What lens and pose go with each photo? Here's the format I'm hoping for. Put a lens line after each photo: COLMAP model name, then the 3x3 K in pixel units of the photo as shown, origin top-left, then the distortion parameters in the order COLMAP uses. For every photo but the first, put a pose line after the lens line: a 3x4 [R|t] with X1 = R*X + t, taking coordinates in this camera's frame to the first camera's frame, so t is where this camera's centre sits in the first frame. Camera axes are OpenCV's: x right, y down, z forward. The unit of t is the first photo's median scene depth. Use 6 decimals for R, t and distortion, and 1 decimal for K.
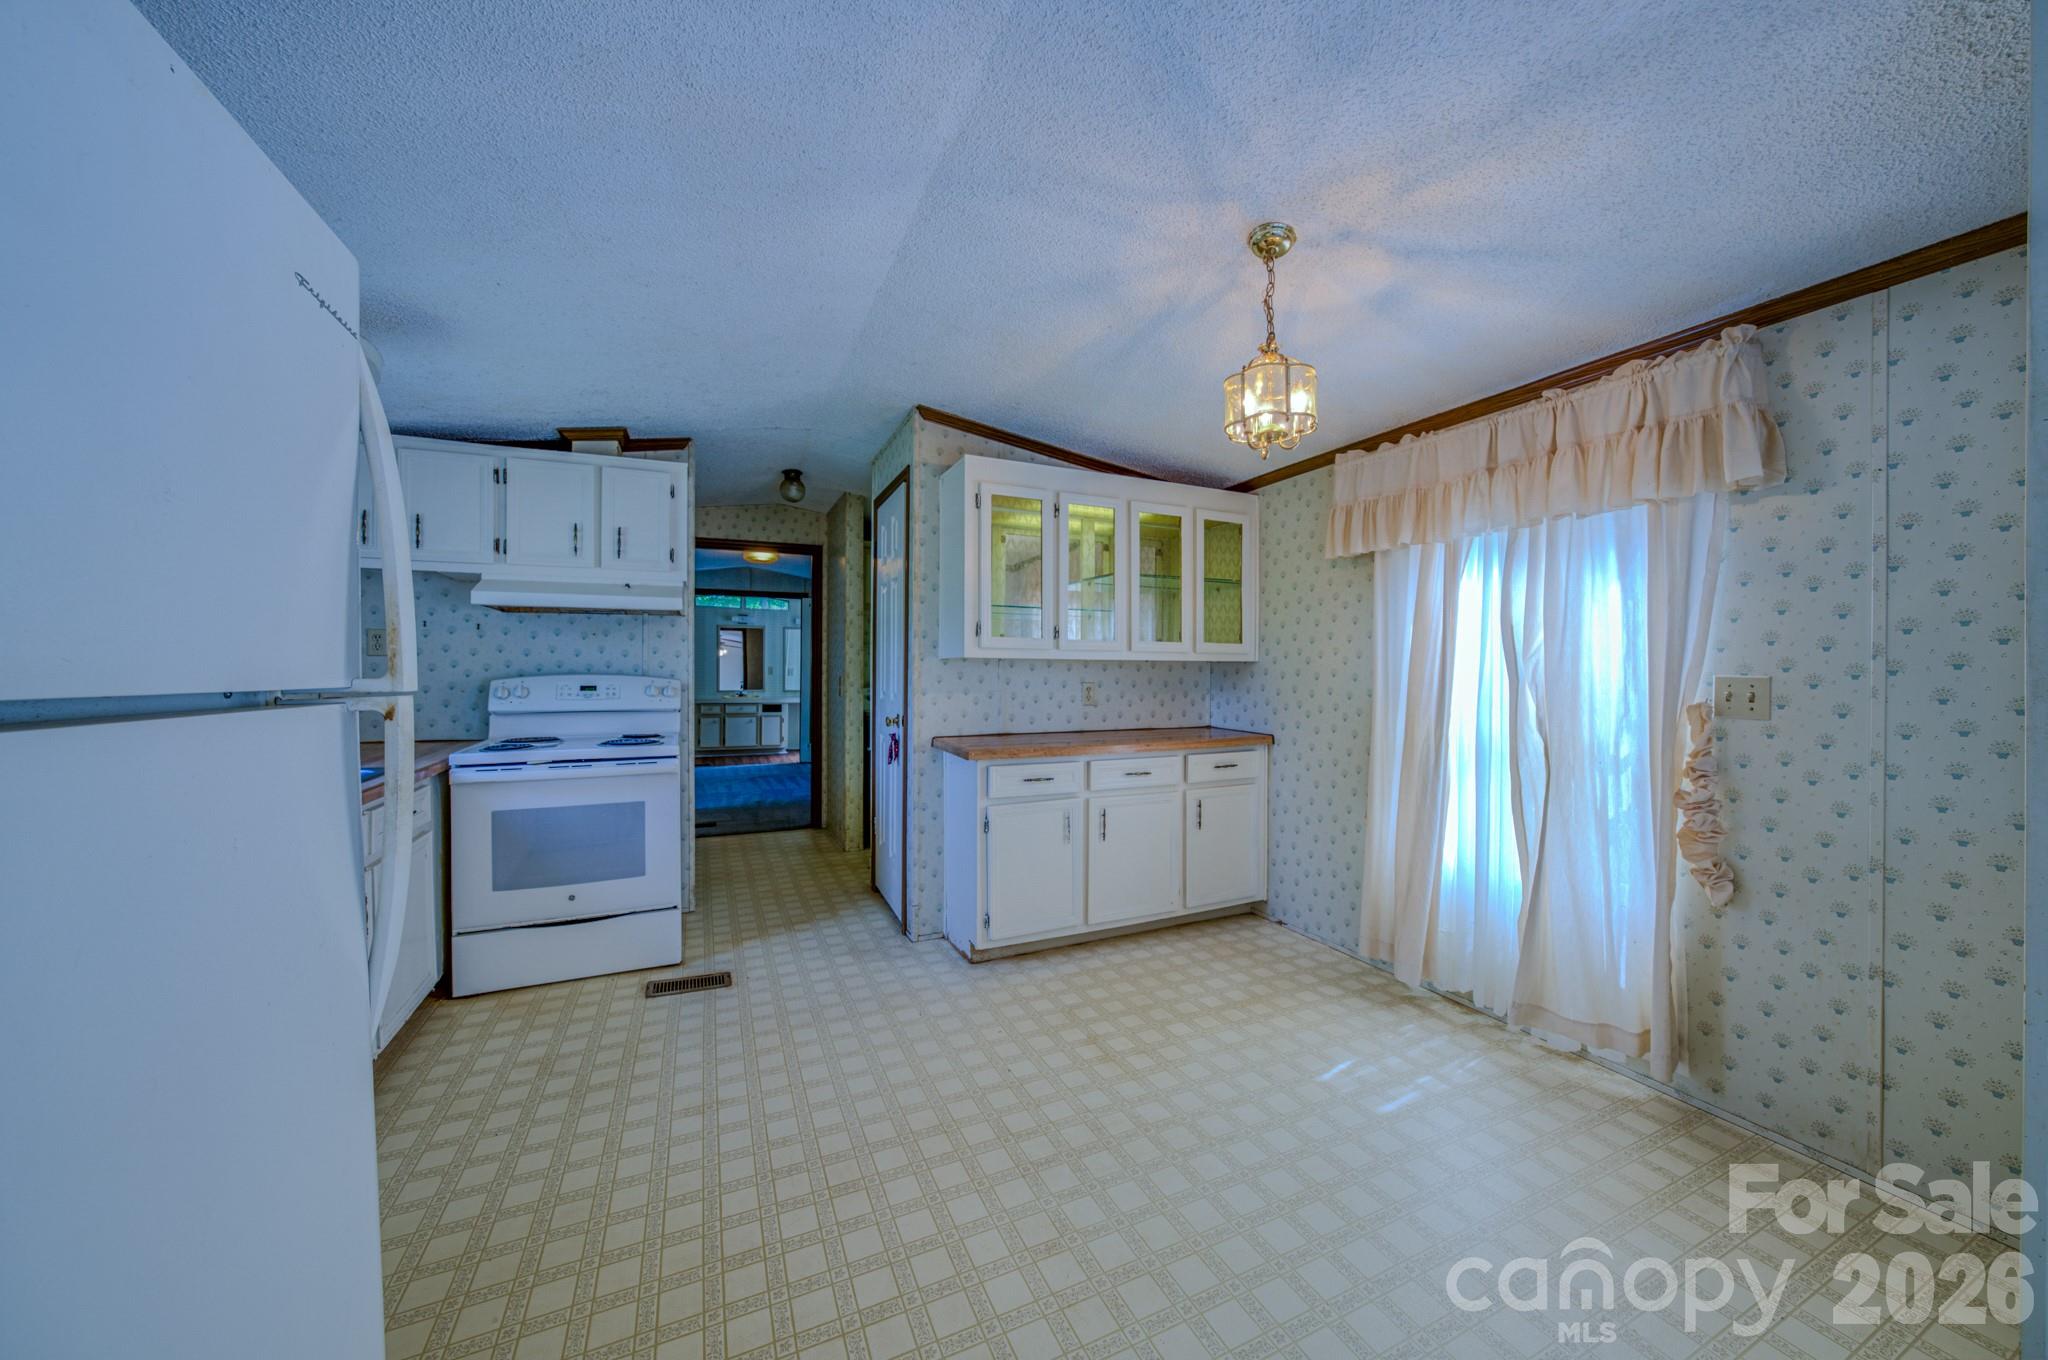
lens RADIAL K [[707.1, 0, 1024.6], [0, 707.1, 669.7], [0, 0, 1]] dist [-0.029204, 0.006674]
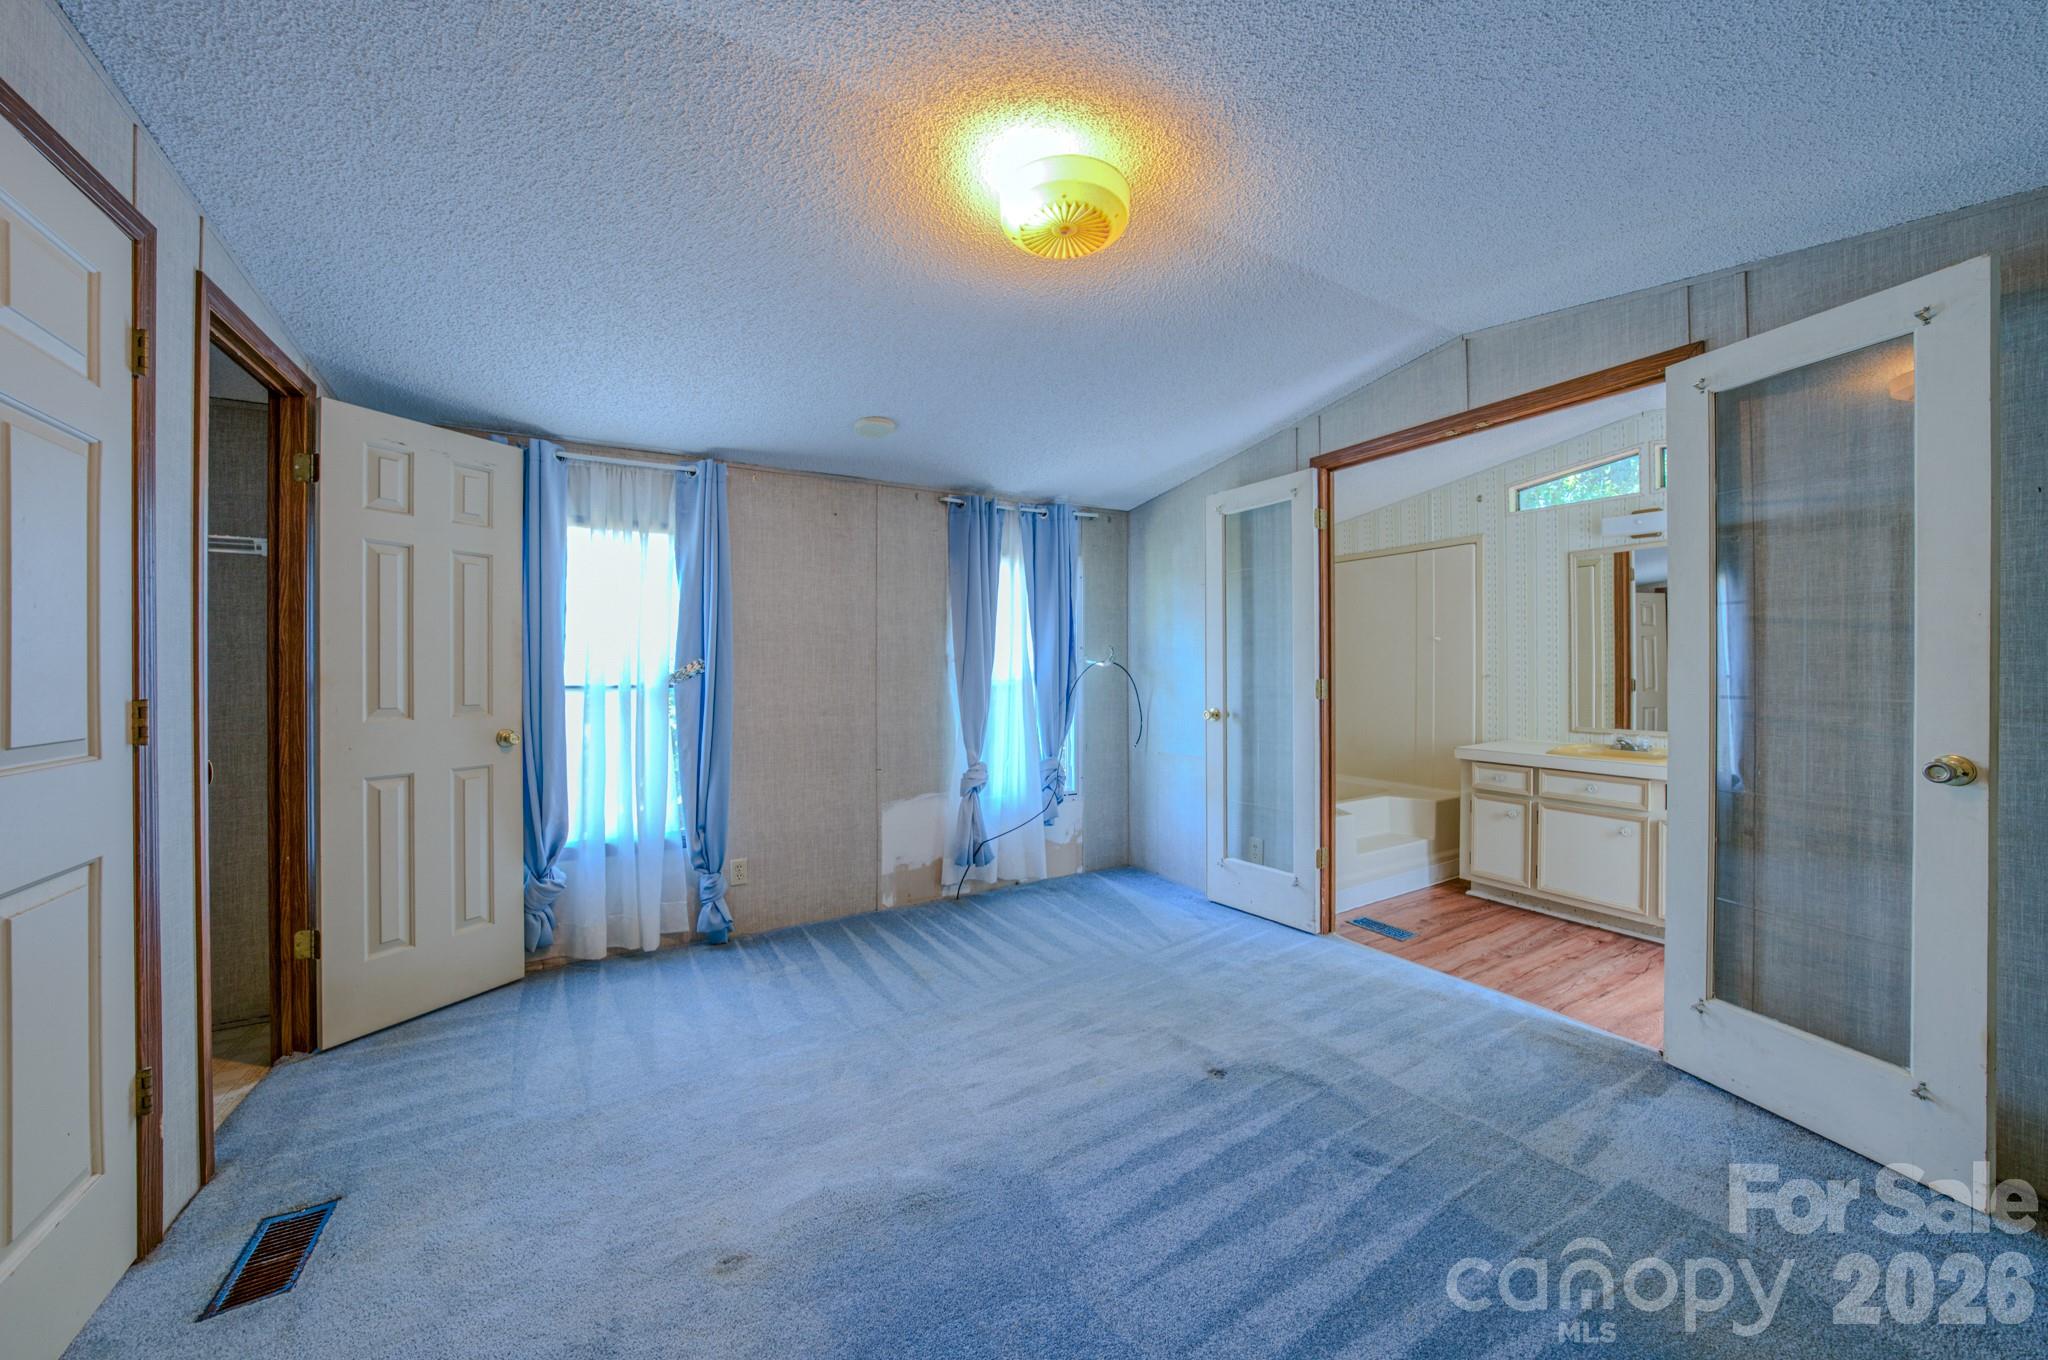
lens RADIAL K [[721.7, 0, 1024.4], [0, 721.7, 670.1], [0, 0, 1]] dist [-0.030352, 0.006639]
pose [[0.099328, -0.003074, -0.995050, -0.312013], [0.004305, 0.999987, -0.002660, -0.003296], [0.995045, -0.004020, 0.099340, 2.311418]]
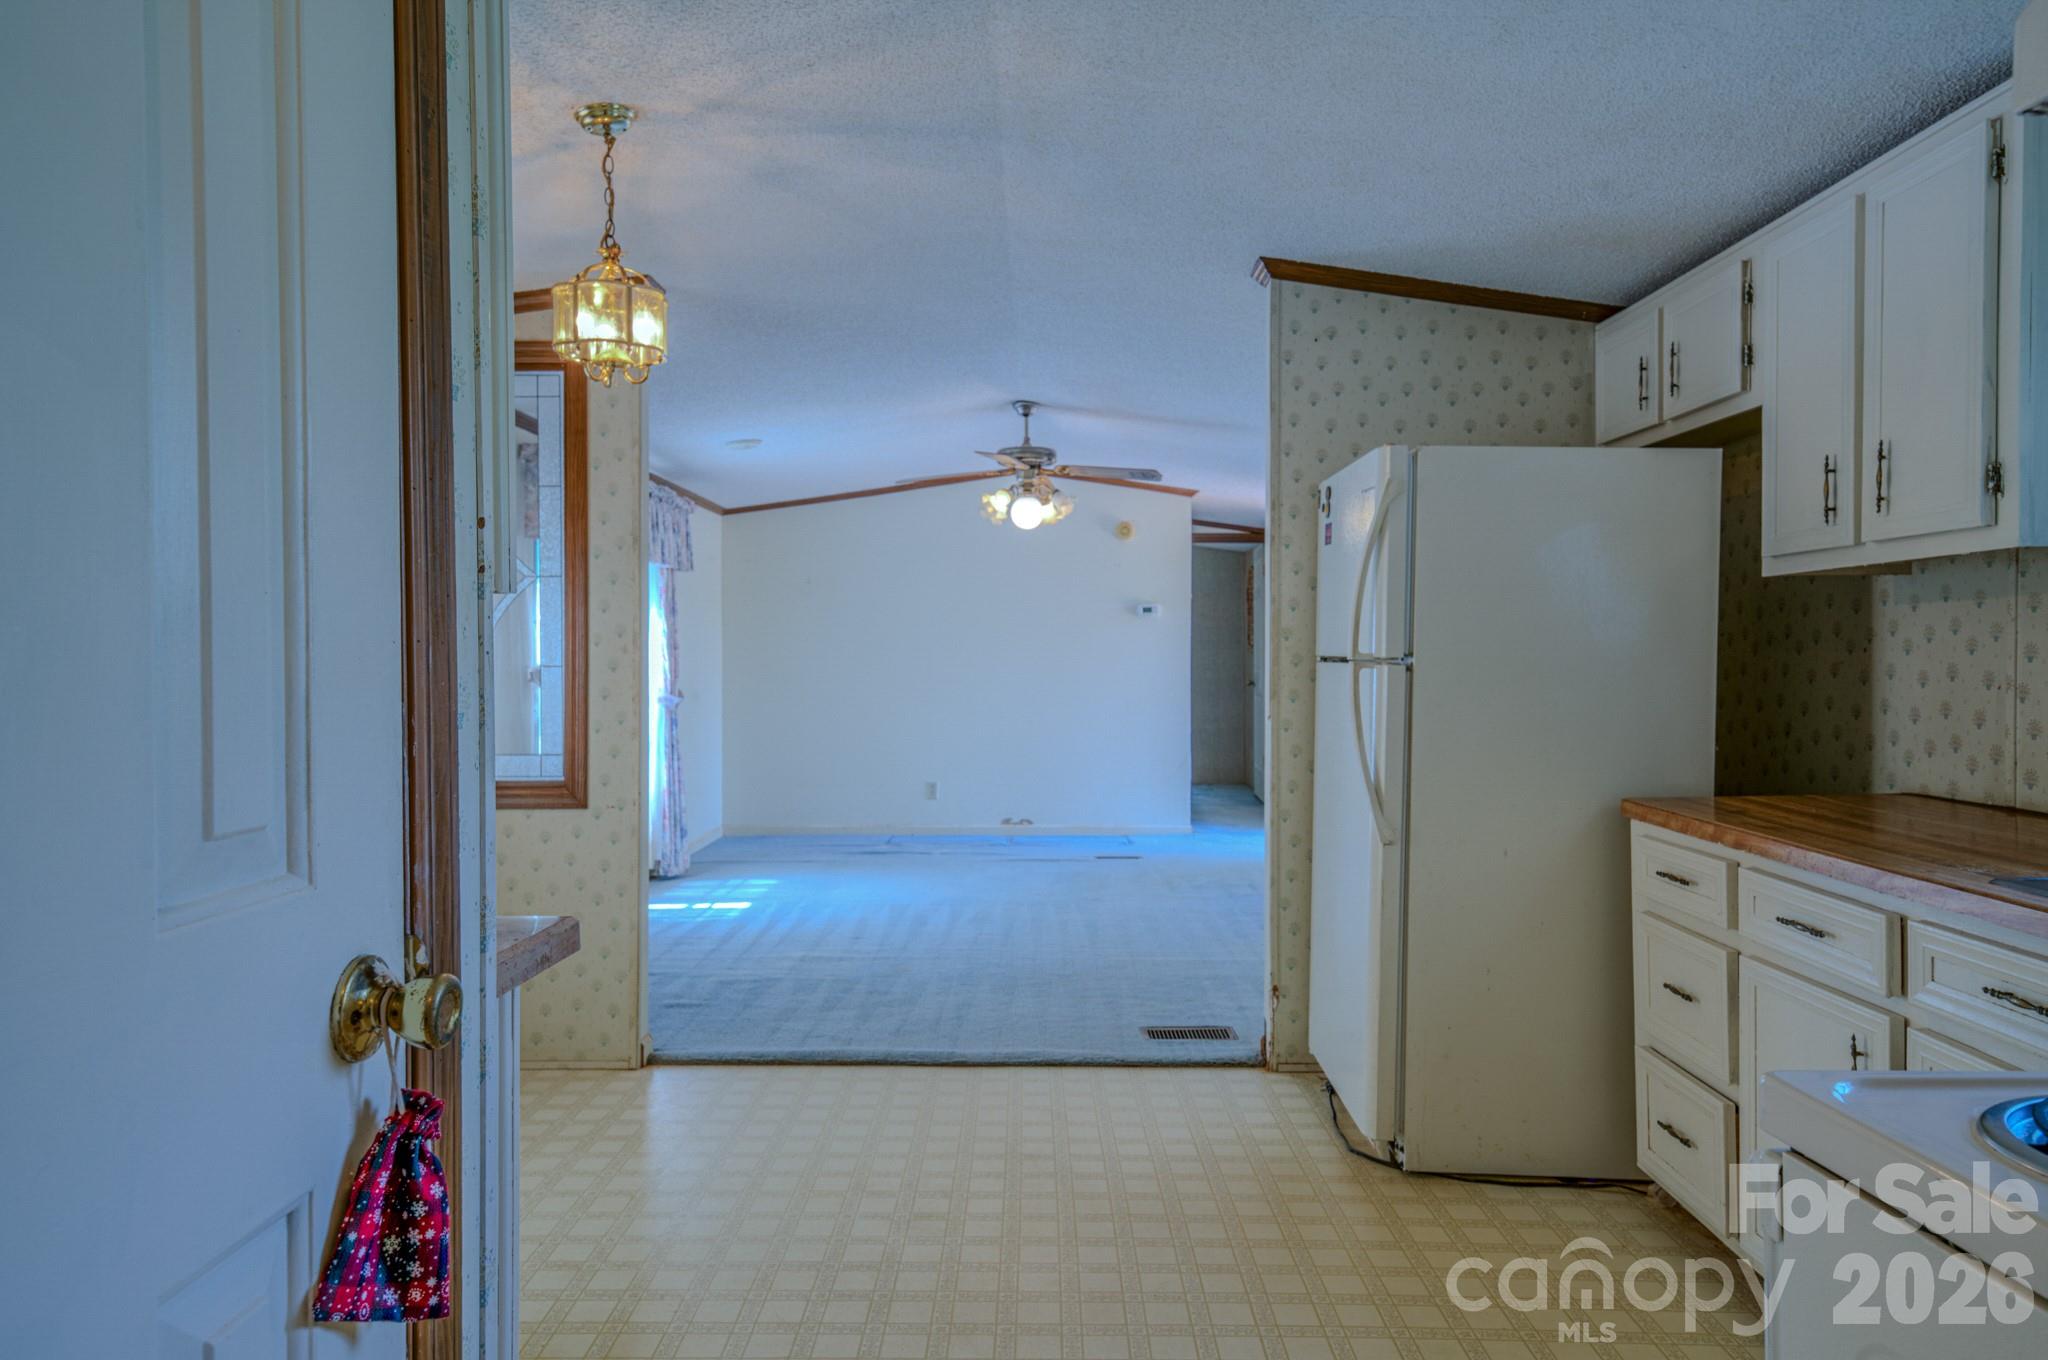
lens RADIAL K [[1324.7, 0, 1019.2], [0, 1324.7, 671.7], [0, 0, 1]] dist [0.026282, 0.000513]
pose [[-0.902363, -0.006689, 0.430924, -0.457081], [-0.000929, 0.999907, 0.013576, 0.004434], [-0.430975, 0.011850, -0.902286, 1.340045]]
